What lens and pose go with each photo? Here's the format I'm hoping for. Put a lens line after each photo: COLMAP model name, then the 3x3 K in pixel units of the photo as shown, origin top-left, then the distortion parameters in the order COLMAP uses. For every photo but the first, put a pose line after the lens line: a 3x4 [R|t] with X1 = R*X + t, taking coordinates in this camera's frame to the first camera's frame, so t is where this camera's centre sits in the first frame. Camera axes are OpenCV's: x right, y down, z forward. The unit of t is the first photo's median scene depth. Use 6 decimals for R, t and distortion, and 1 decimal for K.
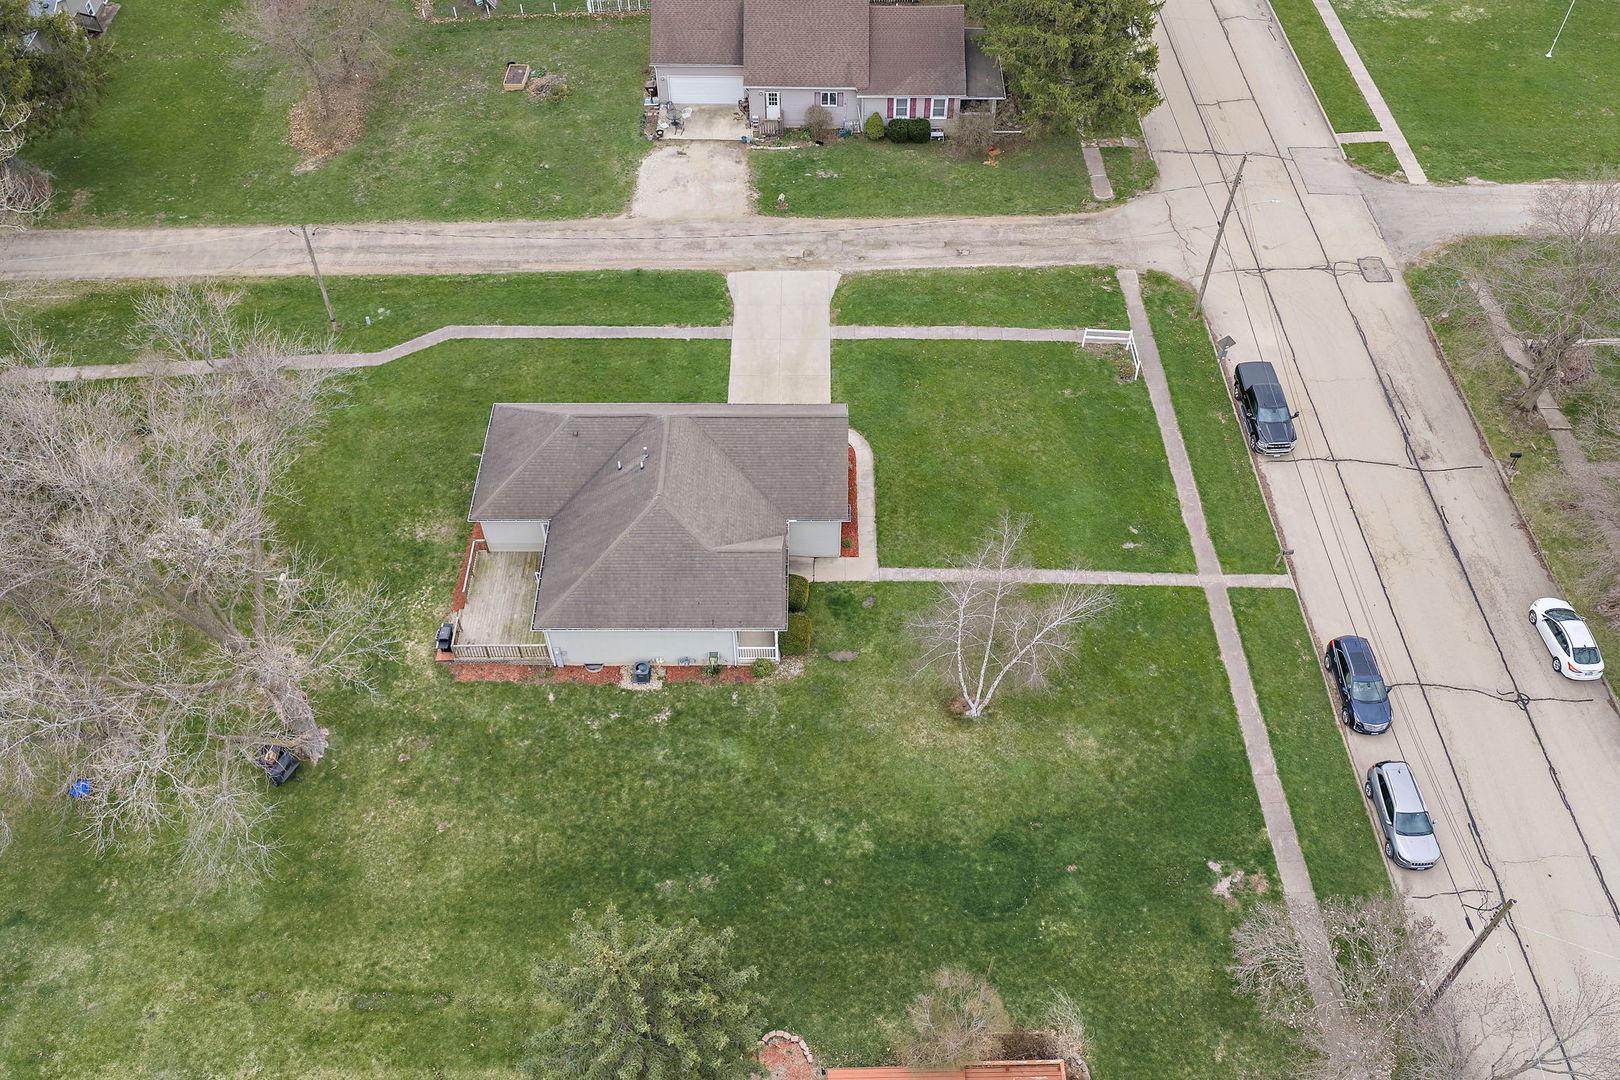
lens RADIAL K [[1336.8, 0, 810.1], [0, 1336.8, 536.8], [0, 0, 1]] dist [0.017501, -0.031788]
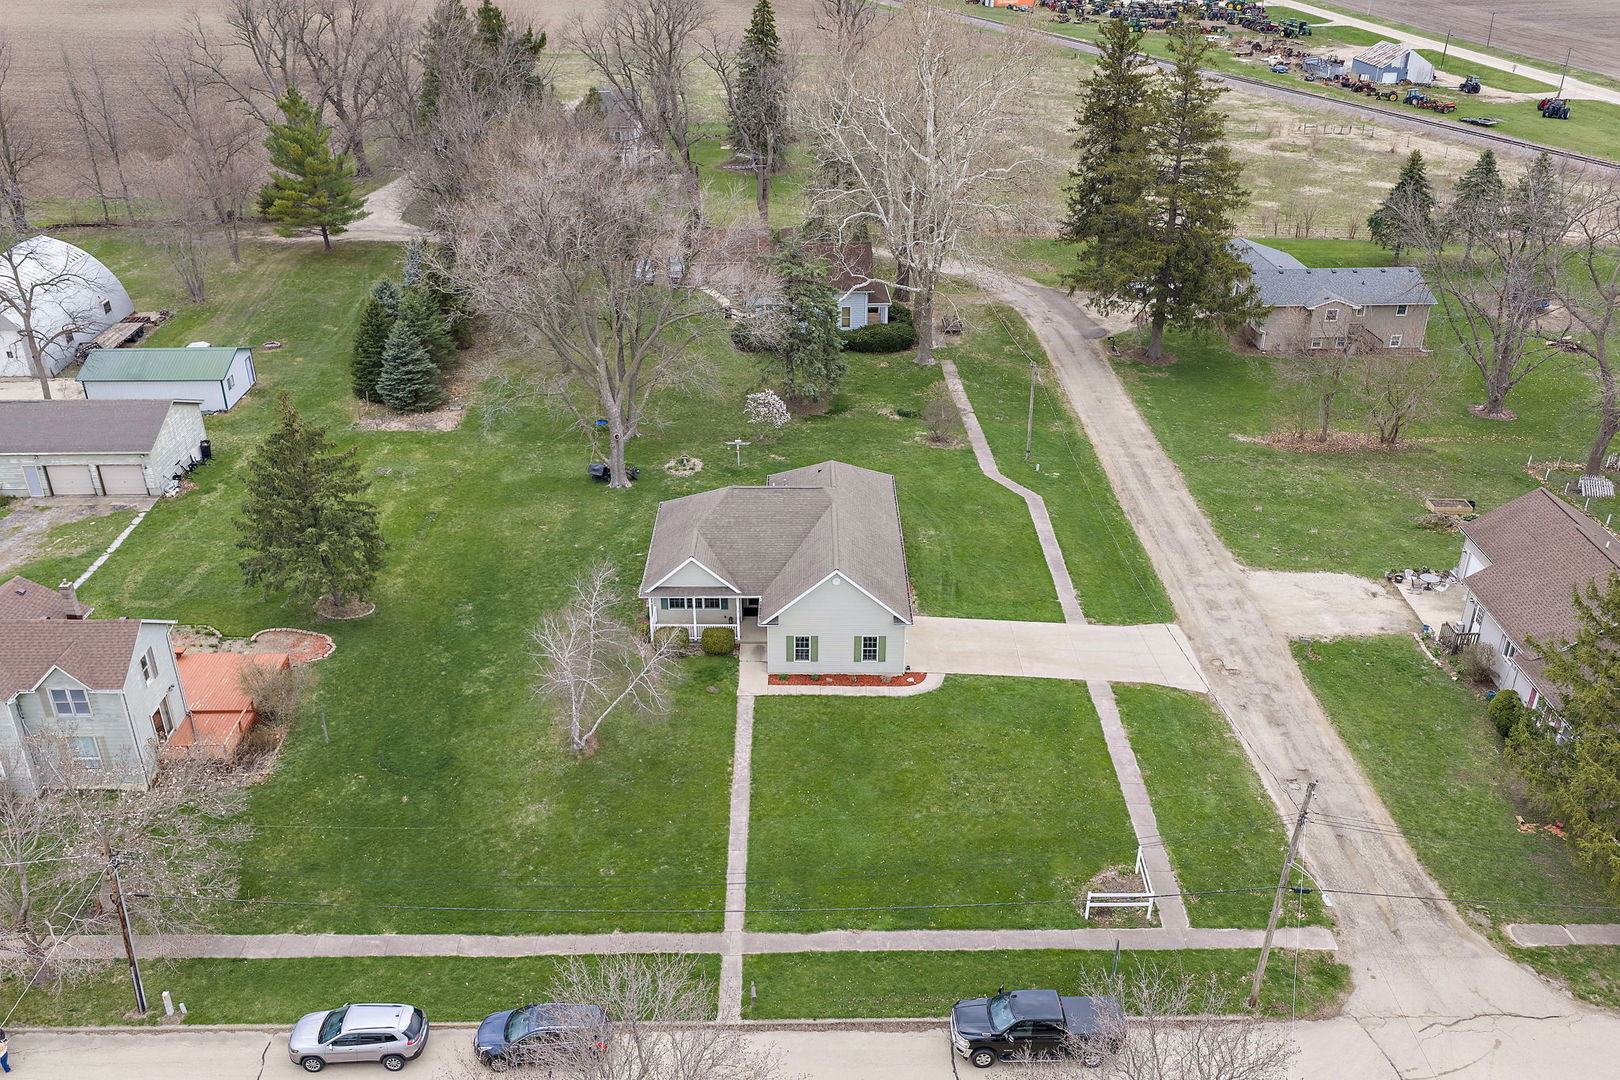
lens RADIAL K [[1336.8, 0, 813.8], [0, 1336.8, 537.9], [0, 0, 1]] dist [0.017501, -0.031788]
pose [[0.006048, 0.463541, -0.886055, 0.801397], [-0.771221, 0.566191, 0.290940, -0.336225], [0.636539, 0.681584, 0.360917, 0.505304]]
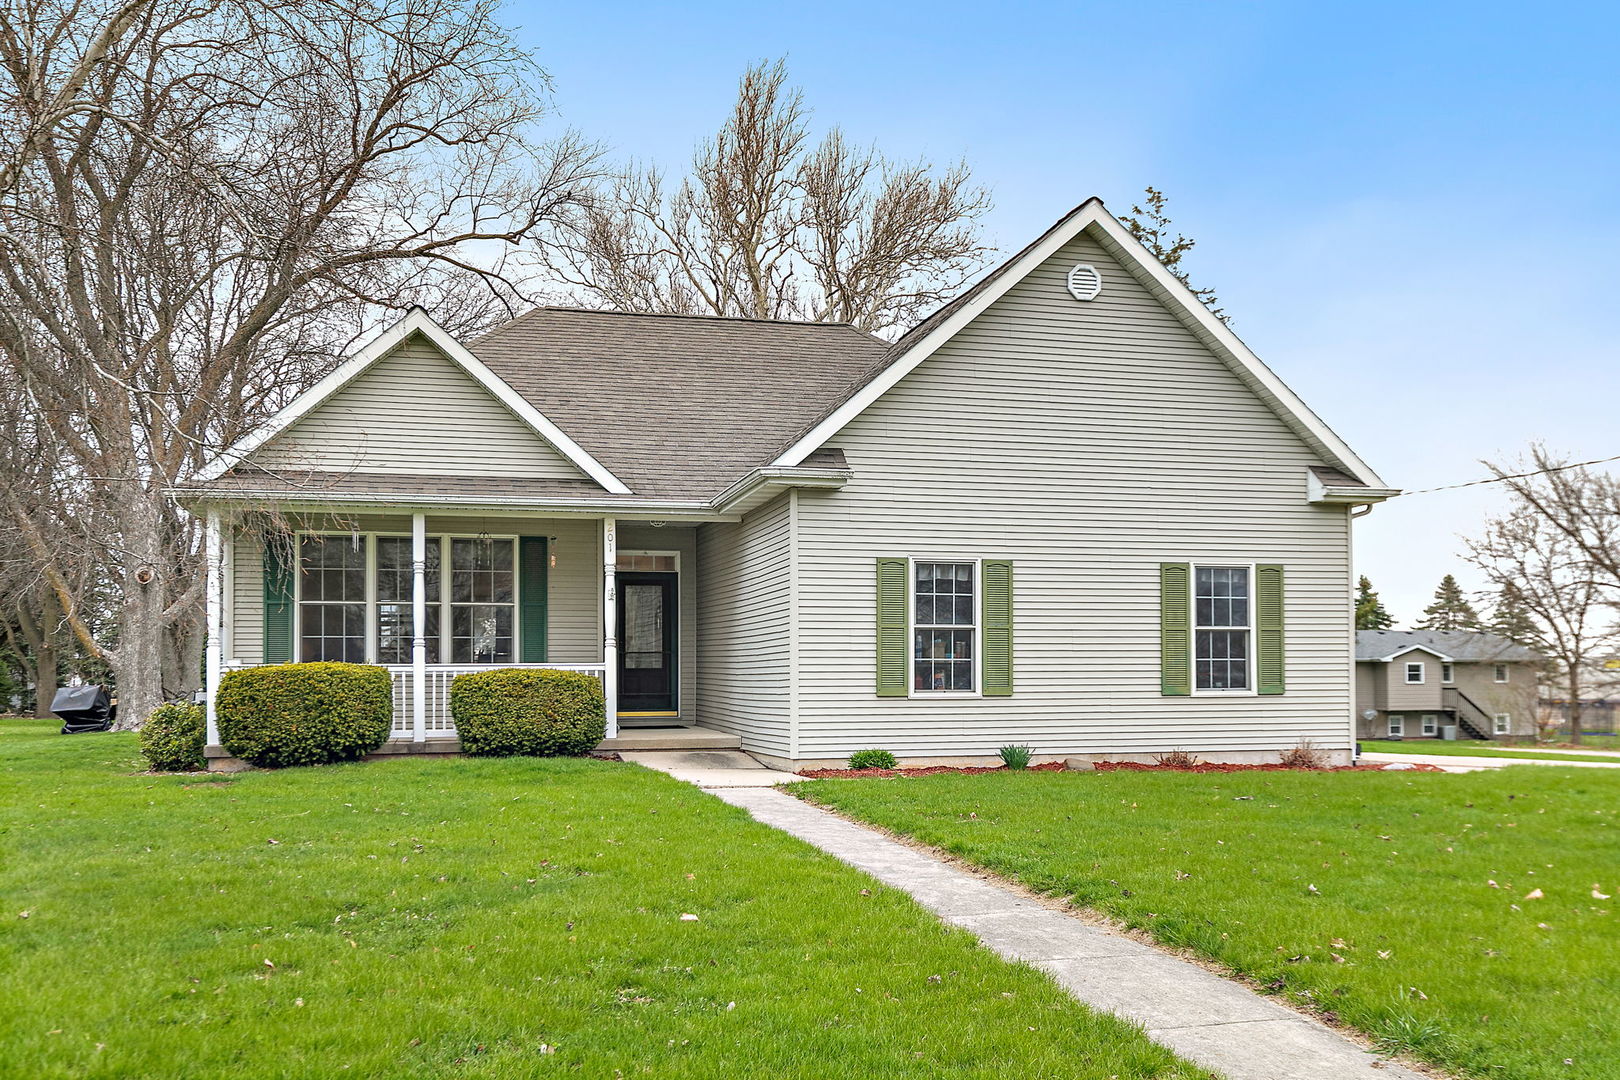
lens RADIAL K [[1492.8, 0, 831.6], [0, 1492.8, 659.5], [0, 0, 1]] dist [0.002818, 0.000000]
pose [[0.258814, -0.015661, -0.965800, 0.233355], [-0.740584, 0.638695, -0.208818, 0.044500], [0.620122, 0.769301, 0.153704, 0.843527]]
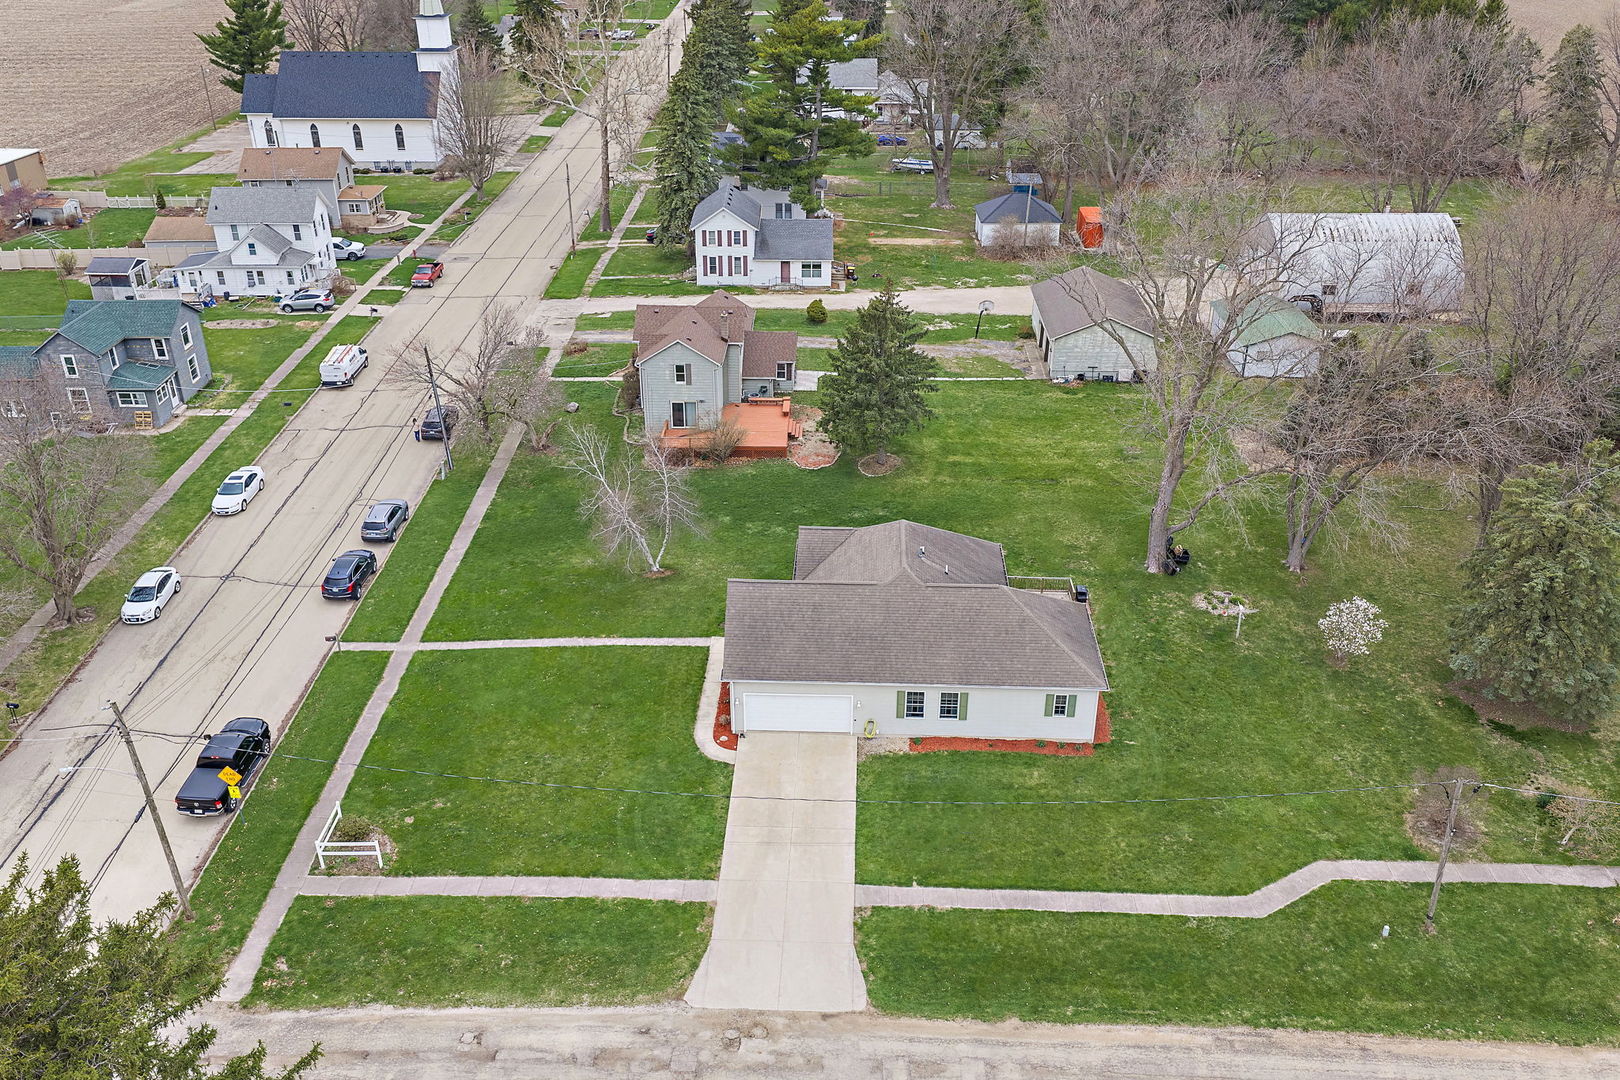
lens RADIAL K [[1336.8, 0, 813.2], [0, 1336.8, 528.1], [0, 0, 1]] dist [0.017501, -0.031788]
pose [[-0.999297, -0.018498, 0.032595, -0.058173], [0.027989, 0.210057, 0.977288, -0.929074], [-0.024925, 0.977514, -0.209392, 0.996913]]
